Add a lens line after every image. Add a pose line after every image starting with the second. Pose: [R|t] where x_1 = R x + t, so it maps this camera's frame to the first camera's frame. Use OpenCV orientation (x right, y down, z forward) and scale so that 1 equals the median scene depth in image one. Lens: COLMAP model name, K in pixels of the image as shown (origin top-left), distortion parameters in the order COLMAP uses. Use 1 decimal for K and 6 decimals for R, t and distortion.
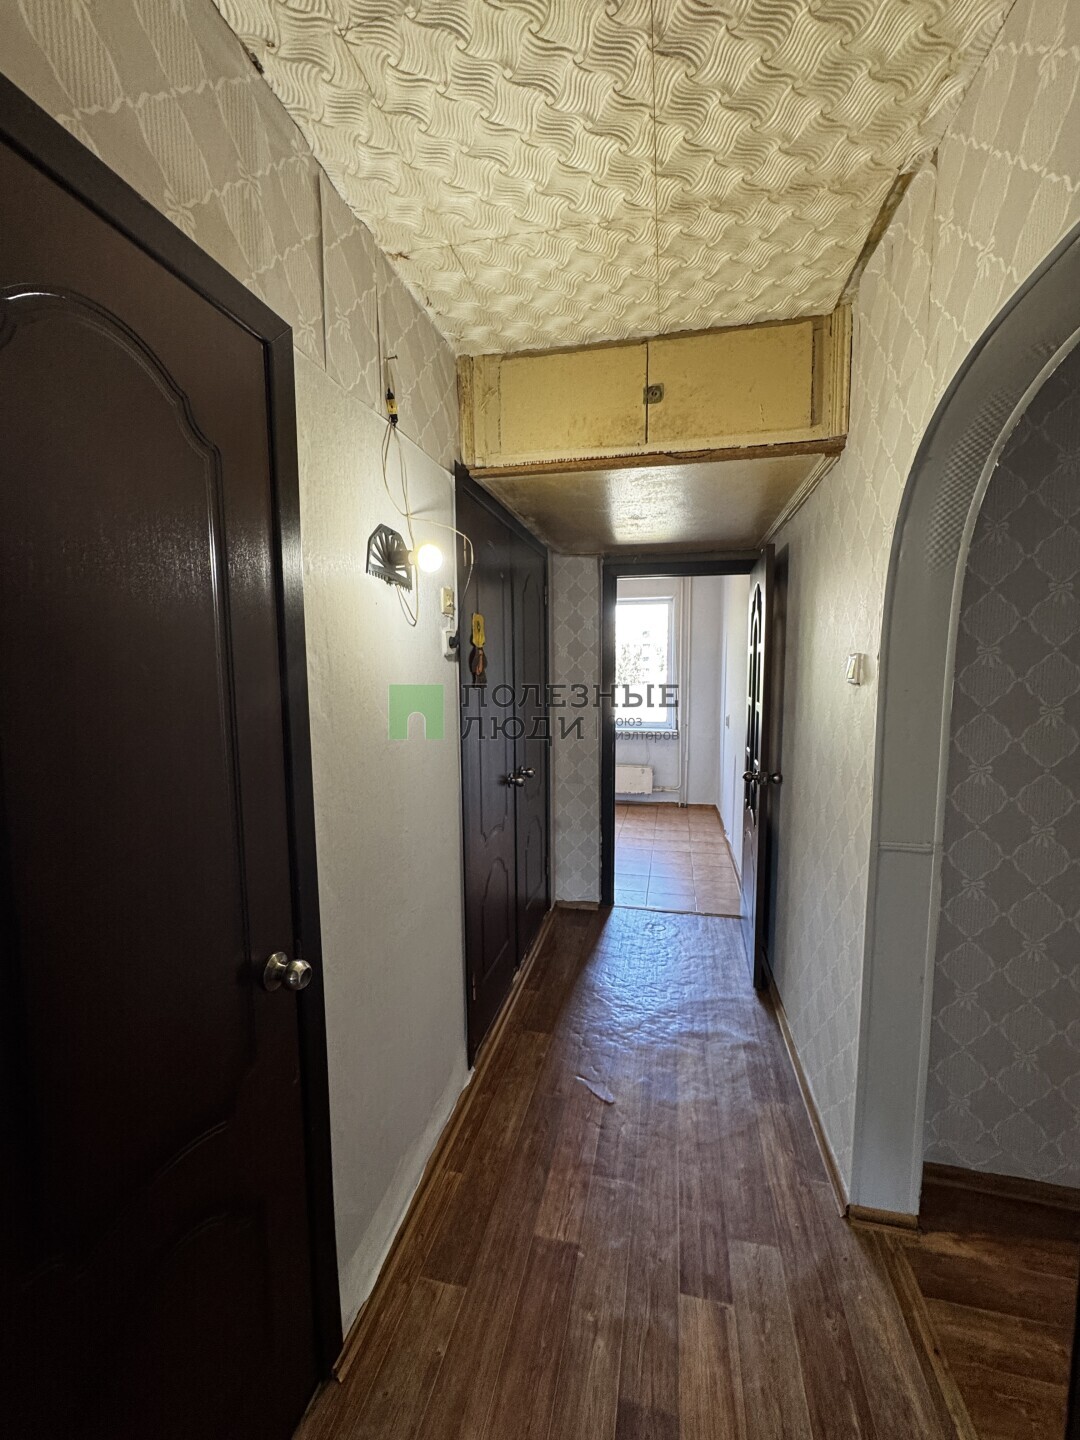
lens RADIAL K [[581.7, 0, 540.0], [0, 581.7, 720.0], [0, 0, 1]] dist [-0.000669, -0.000046]
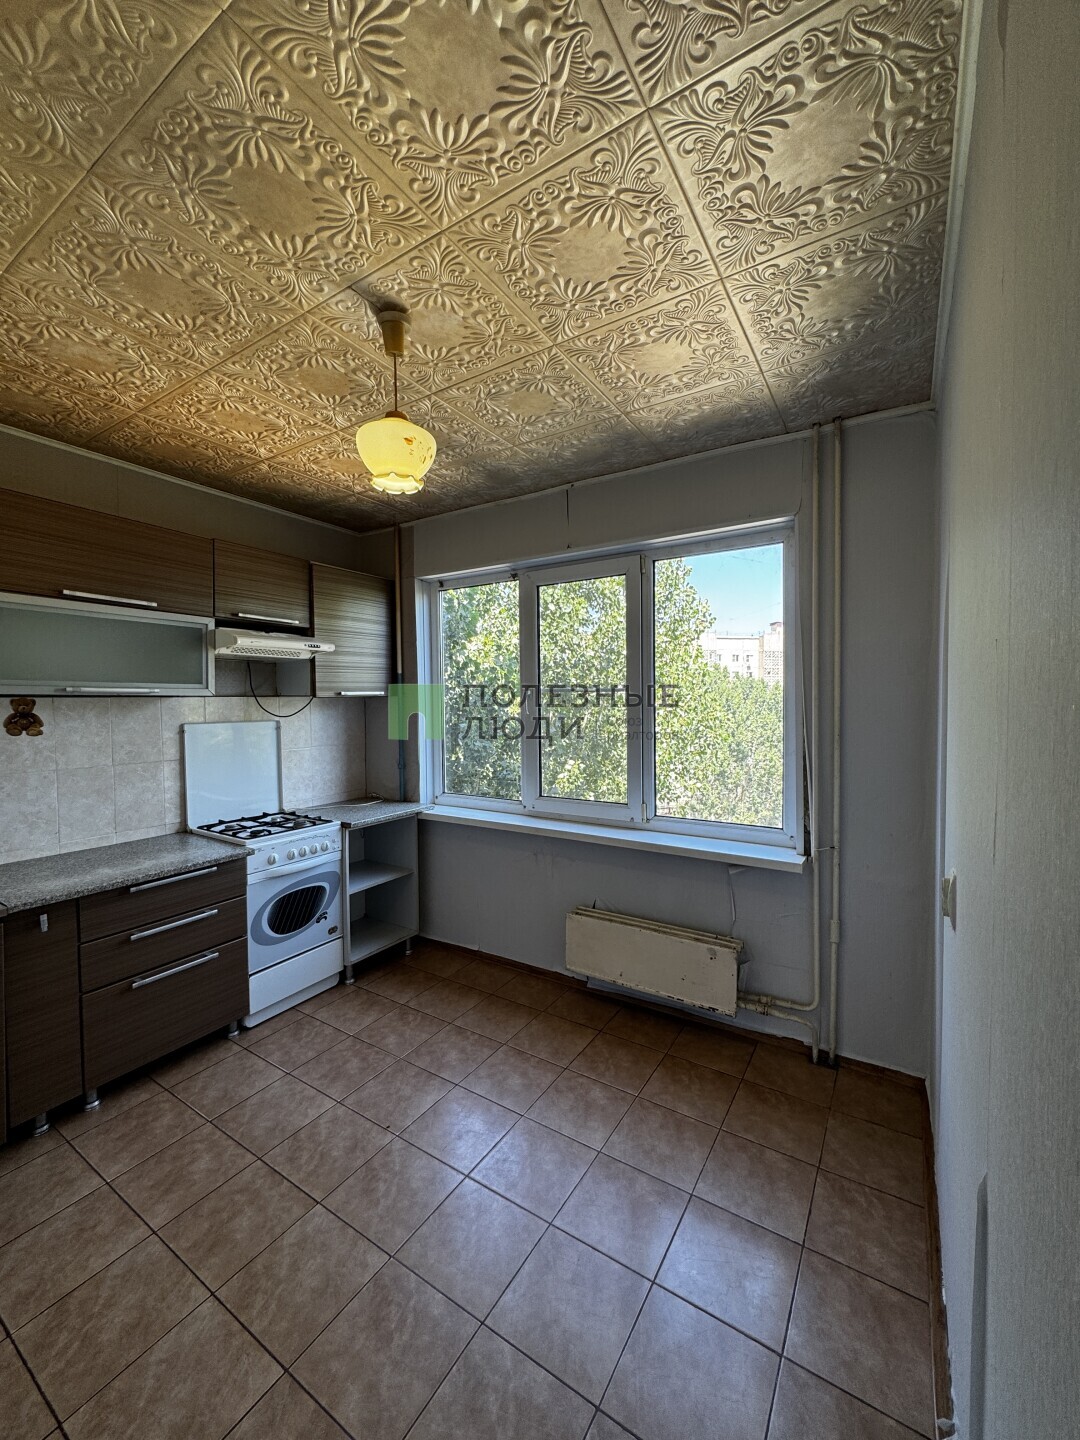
lens RADIAL K [[573.6, 0, 540.0], [0, 573.6, 720.0], [0, 0, 1]] dist [-0.001065, 0.000087]
pose [[0.941233, 0.007390, -0.337678, 0.196798], [-0.028061, 0.998015, -0.056375, -0.047440], [0.336591, 0.062538, 0.939572, 0.575617]]
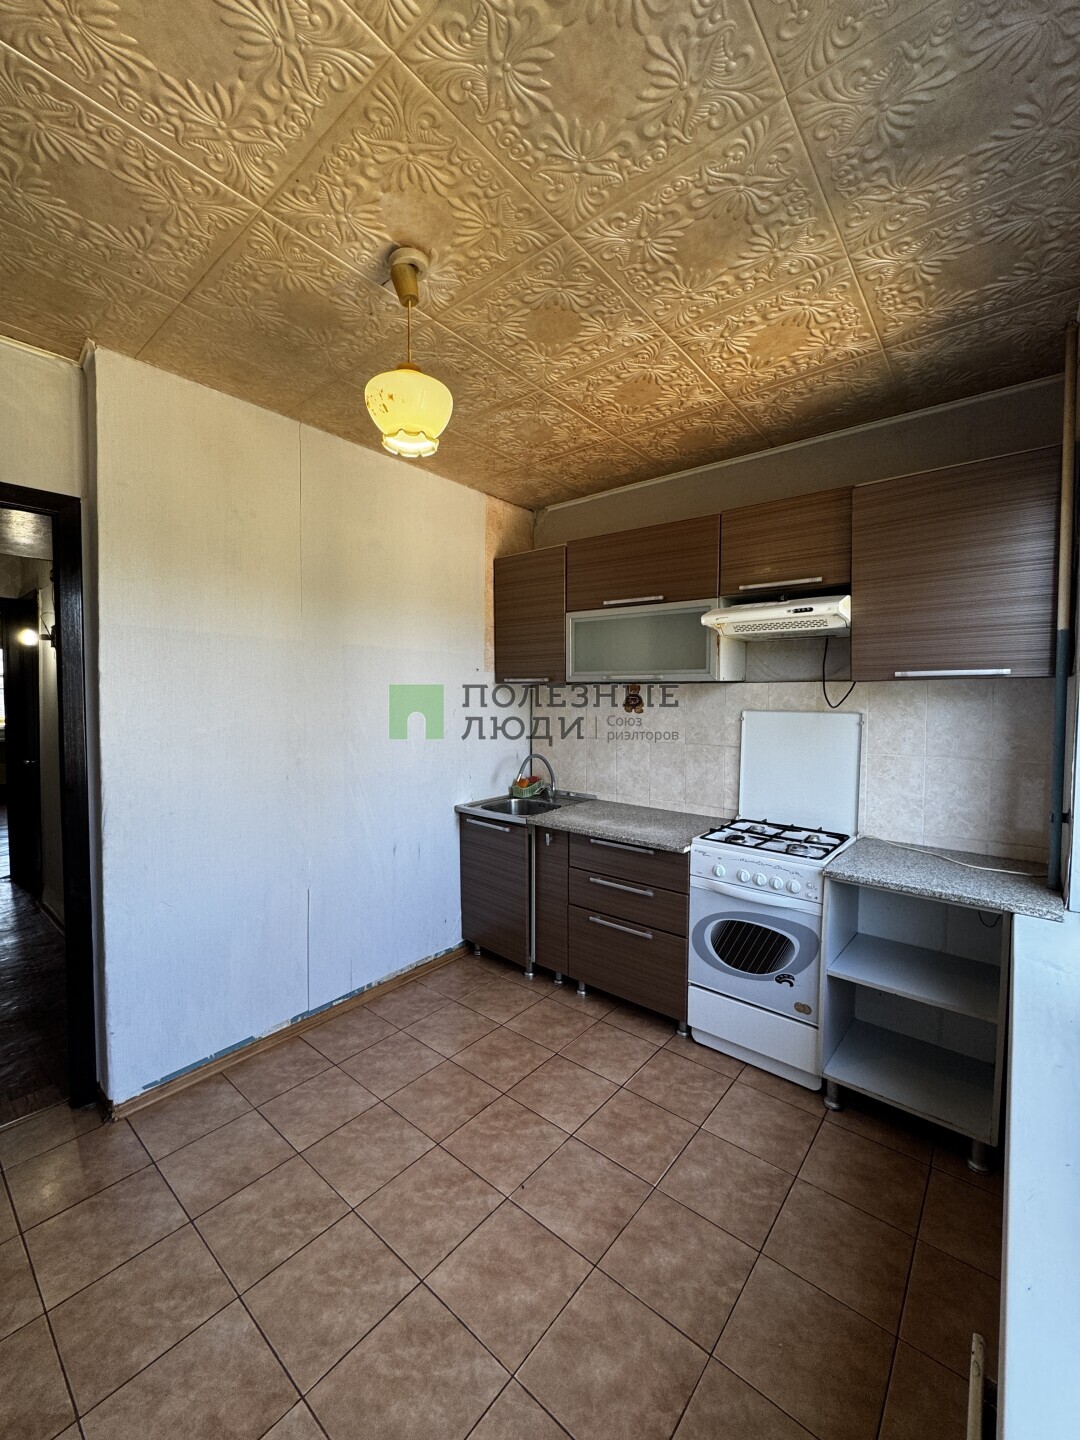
lens RADIAL K [[573.6, 0, 540.0], [0, 573.6, 720.0], [0, 0, 1]] dist [-0.001065, 0.000087]
pose [[-0.450606, 0.042792, -0.891697, 0.329815], [-0.089280, 0.991683, 0.092706, -0.153556], [0.888247, 0.121385, -0.443038, 1.781311]]
